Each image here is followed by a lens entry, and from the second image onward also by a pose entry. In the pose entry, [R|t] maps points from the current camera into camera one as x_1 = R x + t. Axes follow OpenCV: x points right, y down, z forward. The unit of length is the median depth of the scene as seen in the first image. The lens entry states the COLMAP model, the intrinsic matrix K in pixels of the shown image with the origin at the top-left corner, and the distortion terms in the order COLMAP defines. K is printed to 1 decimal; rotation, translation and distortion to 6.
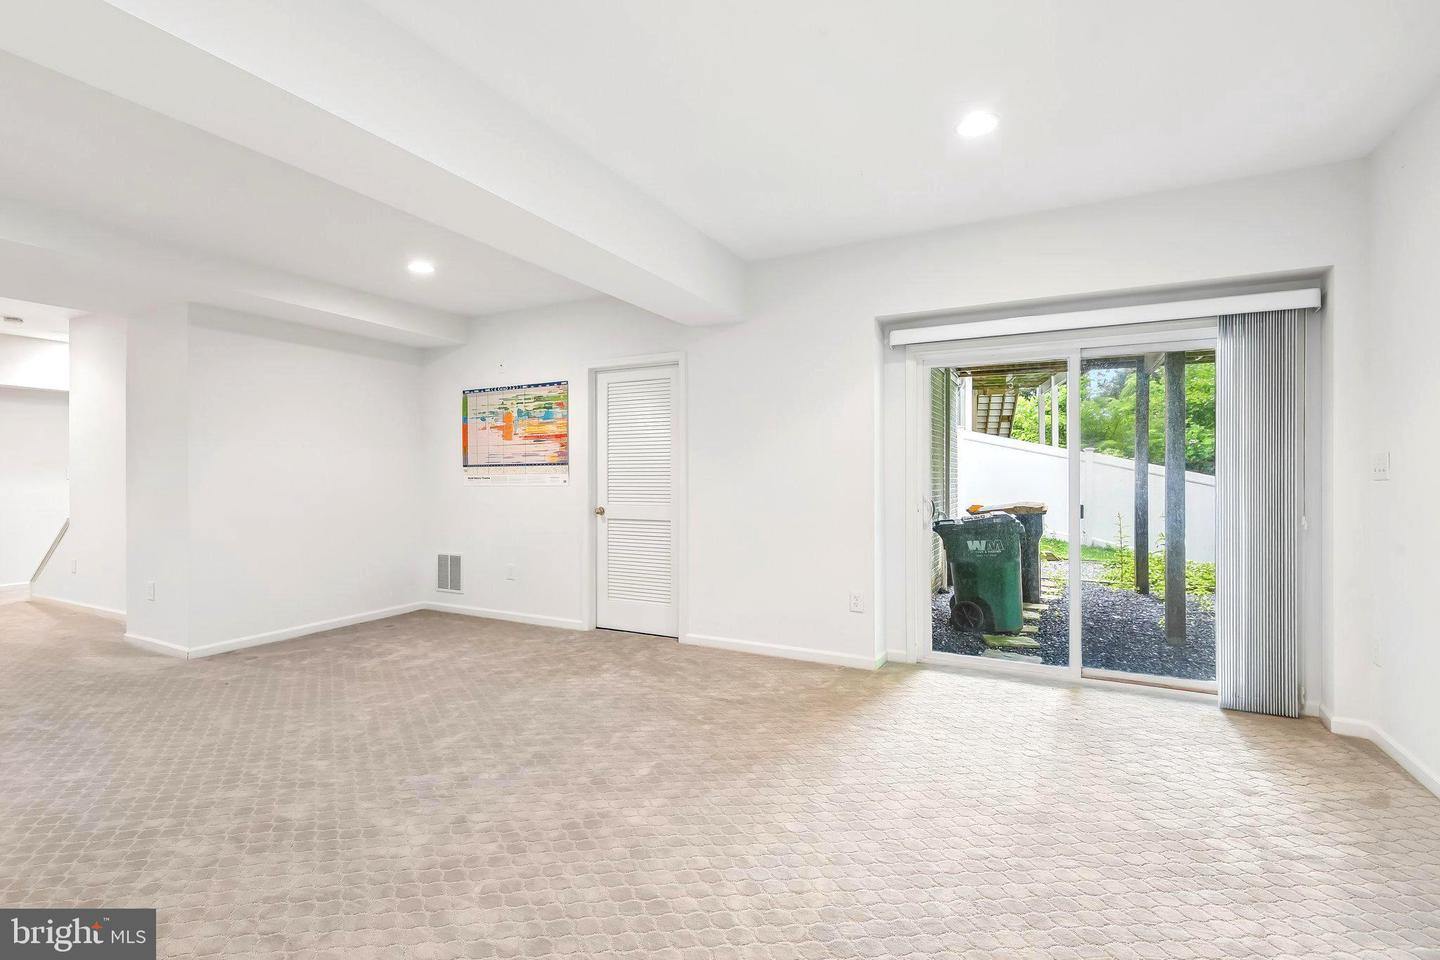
lens RADIAL K [[655.5, 0, 725.7], [0, 655.5, 472.8], [0, 0, 1]] dist [0.008904, -0.006245]
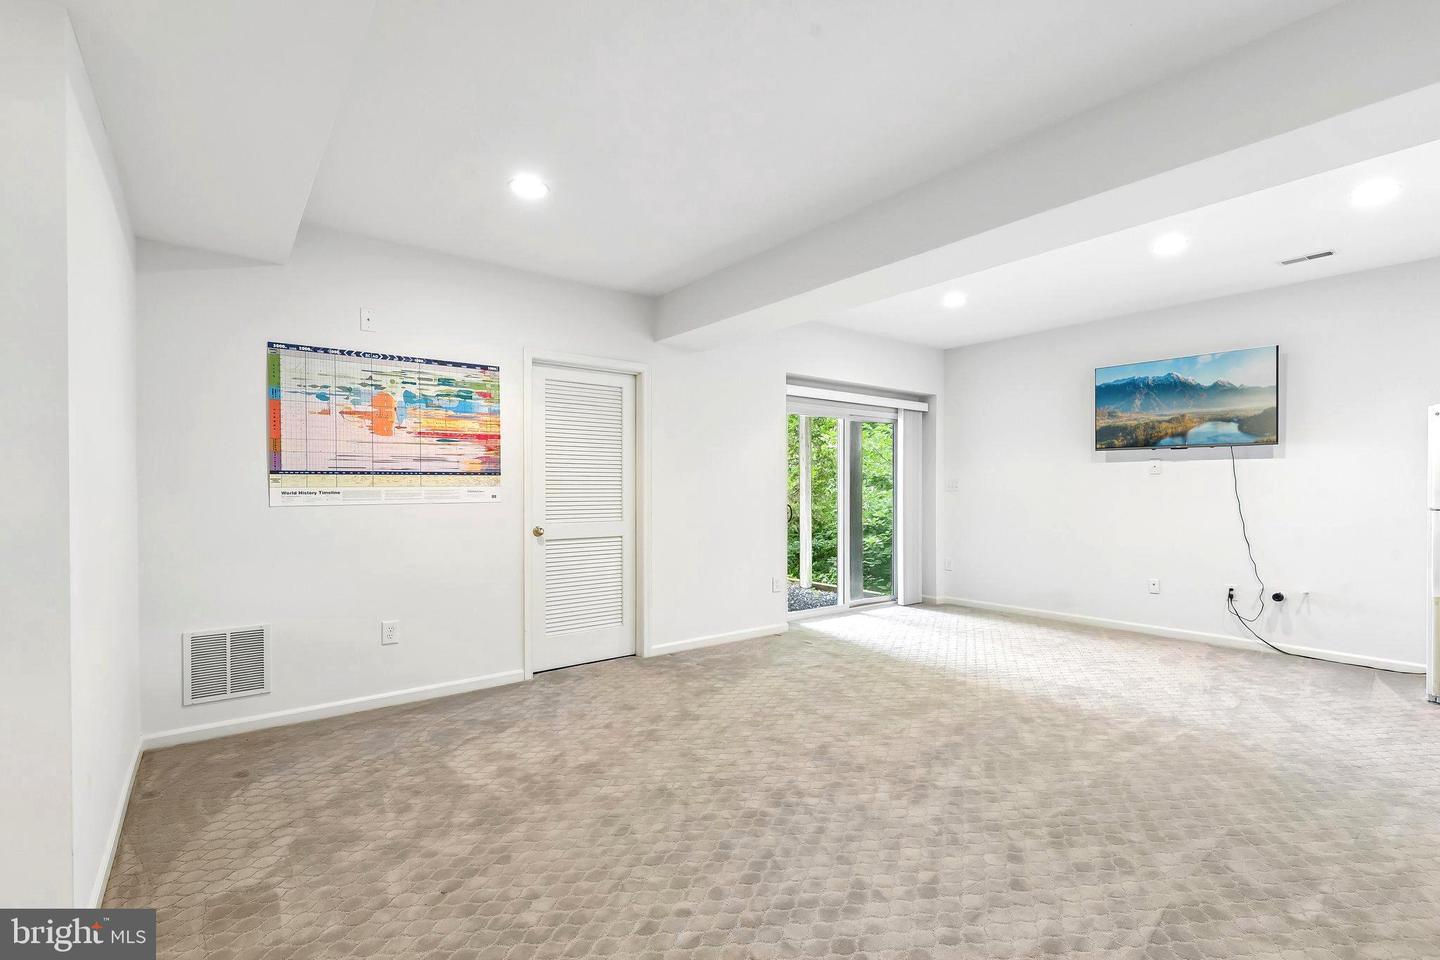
lens RADIAL K [[655.5, 0, 712.2], [0, 655.5, 486.8], [0, 0, 1]] dist [0.008904, -0.006245]
pose [[0.423111, 0.004926, 0.906065, -0.930091], [-0.002390, 0.999988, -0.004320, 0.005126], [-0.906075, -0.000338, 0.423117, 0.490771]]
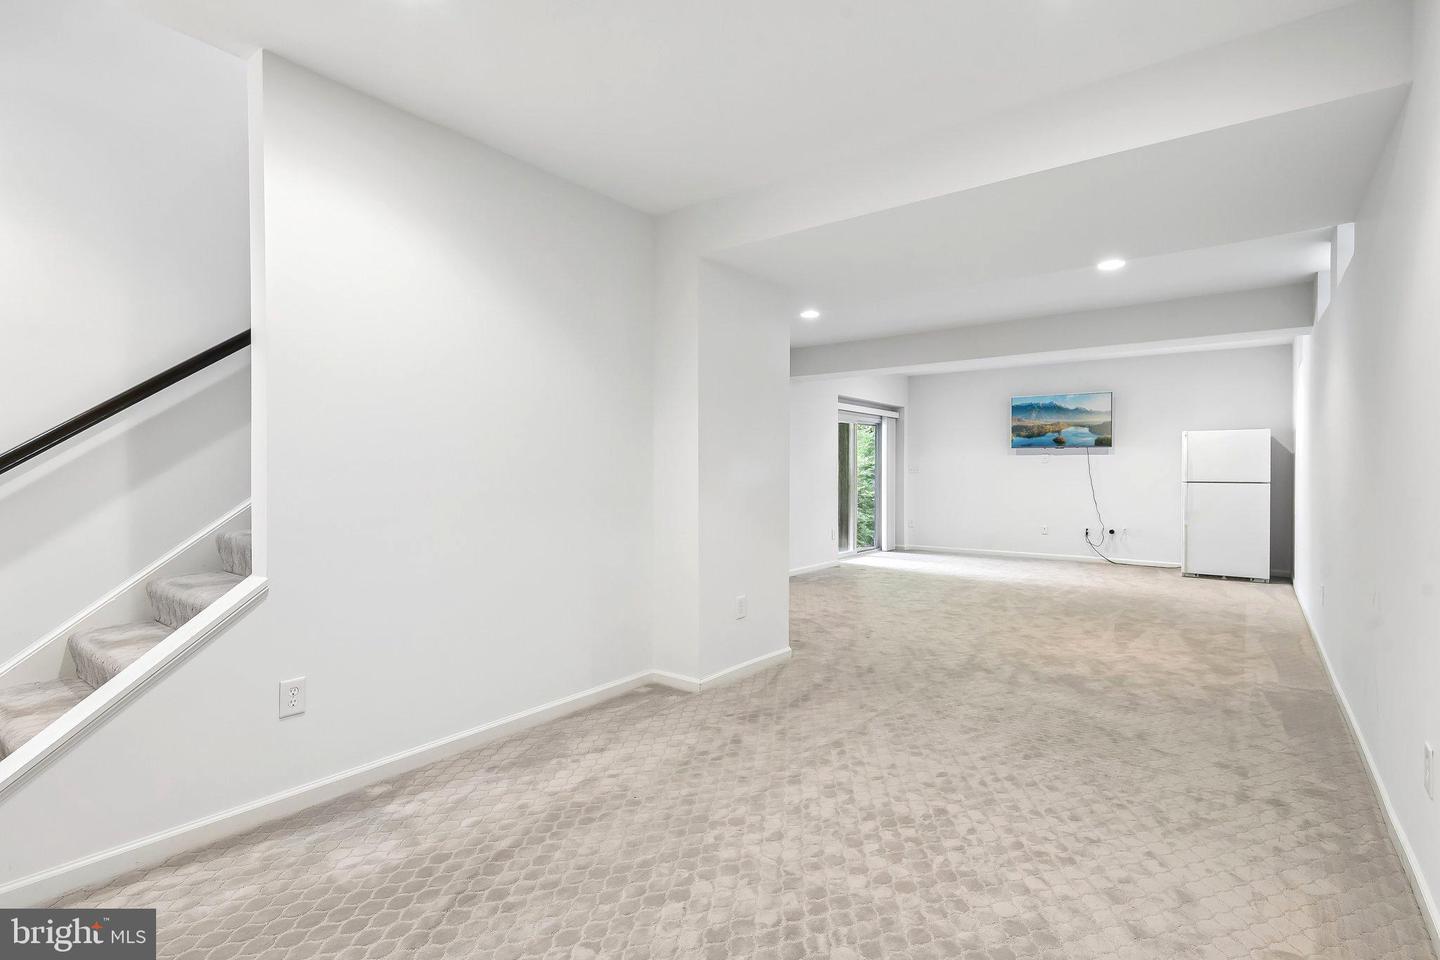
lens RADIAL K [[655.5, 0, 728.7], [0, 655.5, 486.9], [0, 0, 1]] dist [0.008904, -0.006245]
pose [[0.190000, -0.021475, 0.981549, -1.593992], [-0.001704, 0.999752, 0.022203, 0.006010], [-0.981783, -0.005891, 0.189916, 0.810975]]
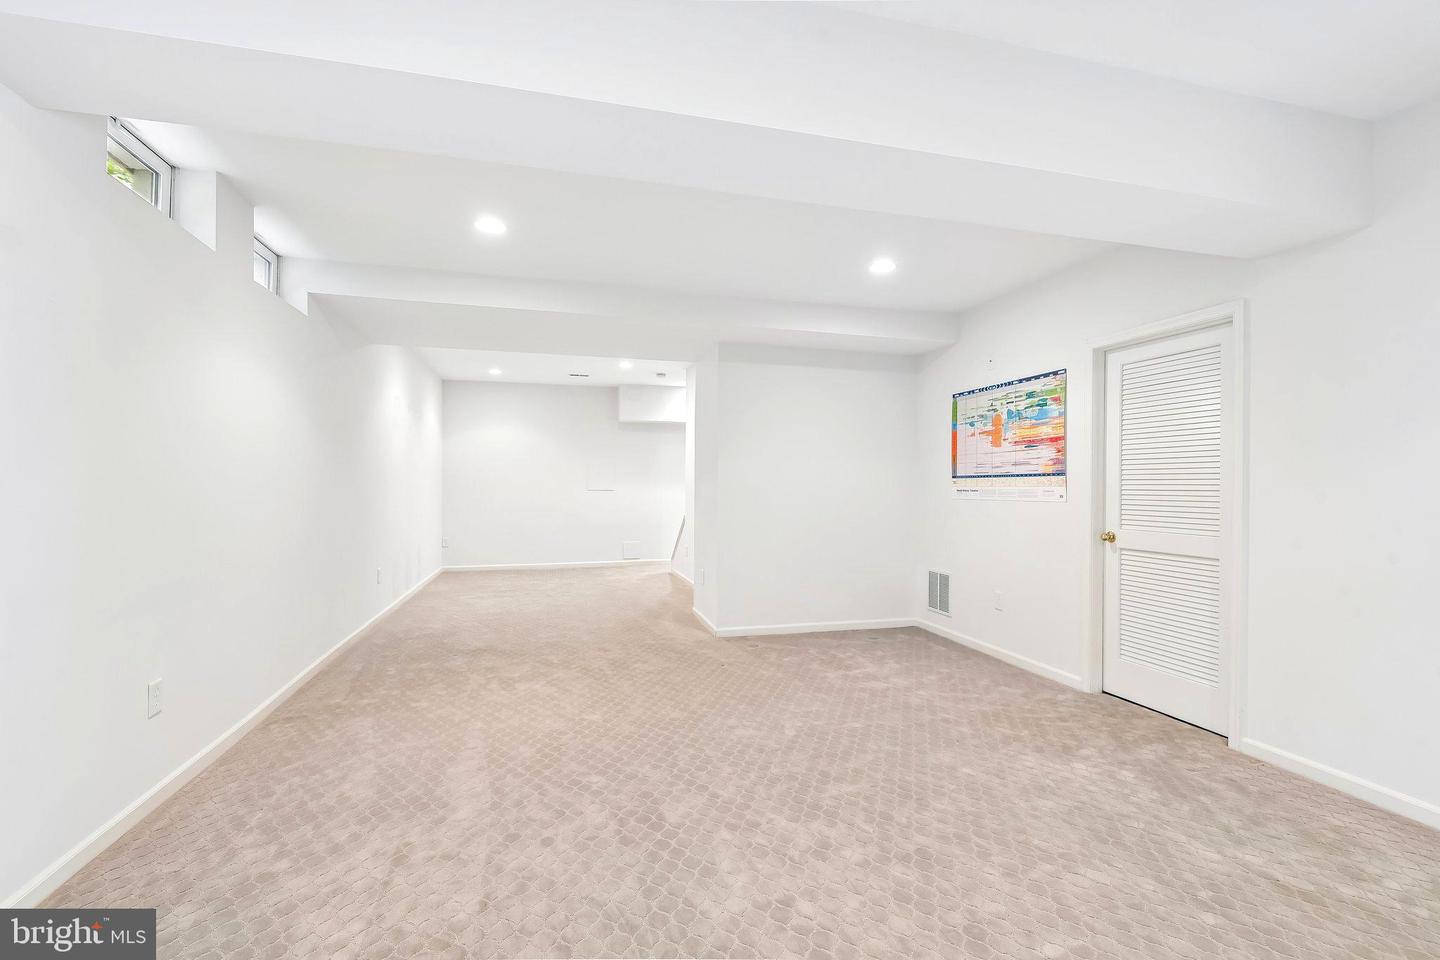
lens RADIAL K [[655.5, 0, 716.0], [0, 655.5, 483.9], [0, 0, 1]] dist [0.008904, -0.006245]
pose [[0.665656, 0.006808, -0.746228, 0.075885], [-0.006310, 0.999974, 0.003494, -0.002313], [0.746232, 0.002382, 0.665681, 0.181324]]
